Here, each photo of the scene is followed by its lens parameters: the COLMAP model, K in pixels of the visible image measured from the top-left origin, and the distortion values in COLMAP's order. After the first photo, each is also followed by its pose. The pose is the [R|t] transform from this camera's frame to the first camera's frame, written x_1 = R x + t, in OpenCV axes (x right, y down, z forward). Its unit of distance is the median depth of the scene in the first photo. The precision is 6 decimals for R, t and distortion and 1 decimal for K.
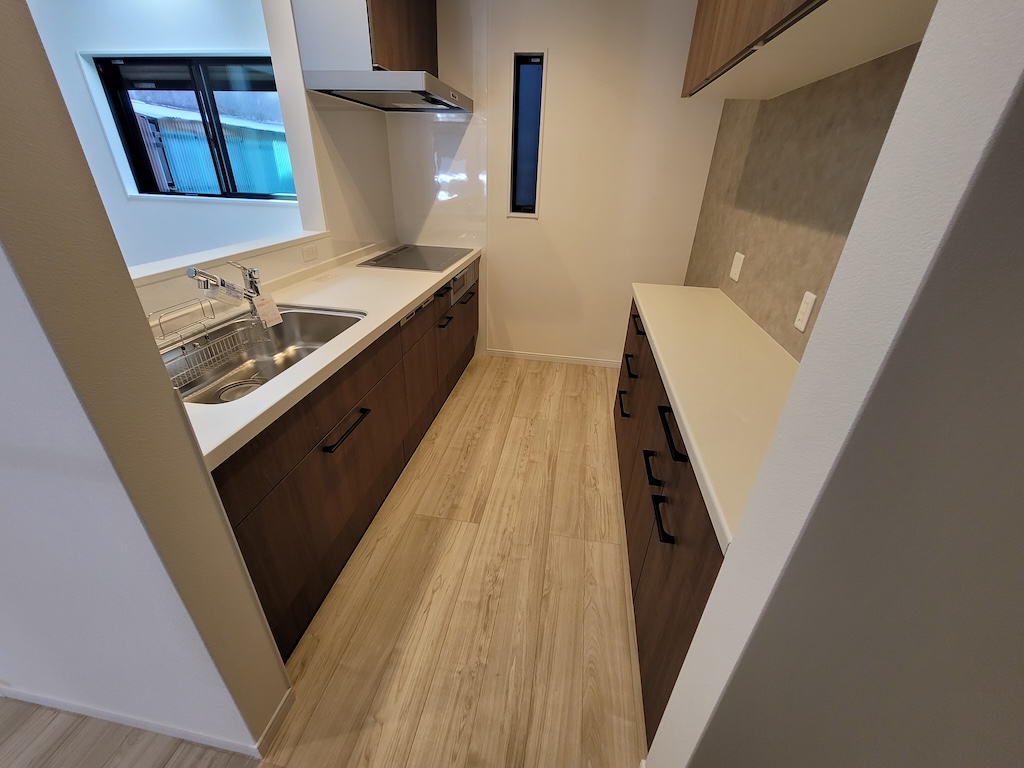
lens RADIAL K [[419.3, 0, 508.4], [0, 419.3, 382.6], [0, 0, 1]] dist [-0.009805, 0.004084]
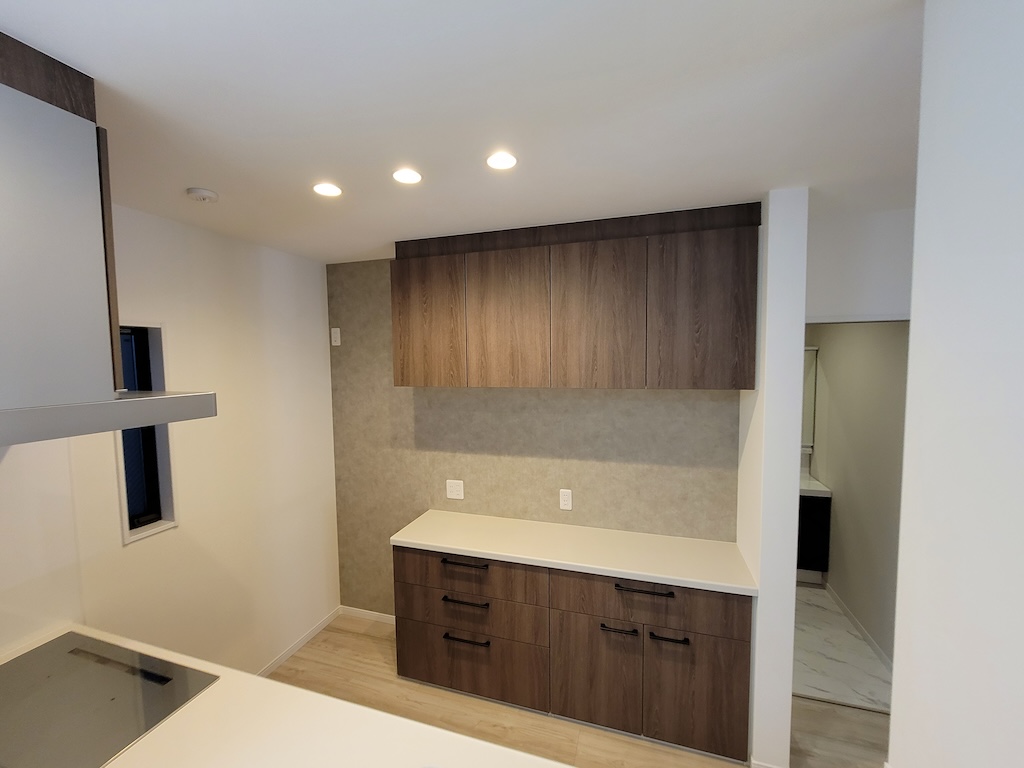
lens RADIAL K [[419.3, 0, 508.4], [0, 419.3, 382.6], [0, 0, 1]] dist [-0.009805, 0.004084]
pose [[0.142166, -0.089638, 0.985776, -0.757307], [0.470725, 0.882194, 0.012332, -0.532576], [-0.870751, 0.462276, 0.167613, 0.472093]]
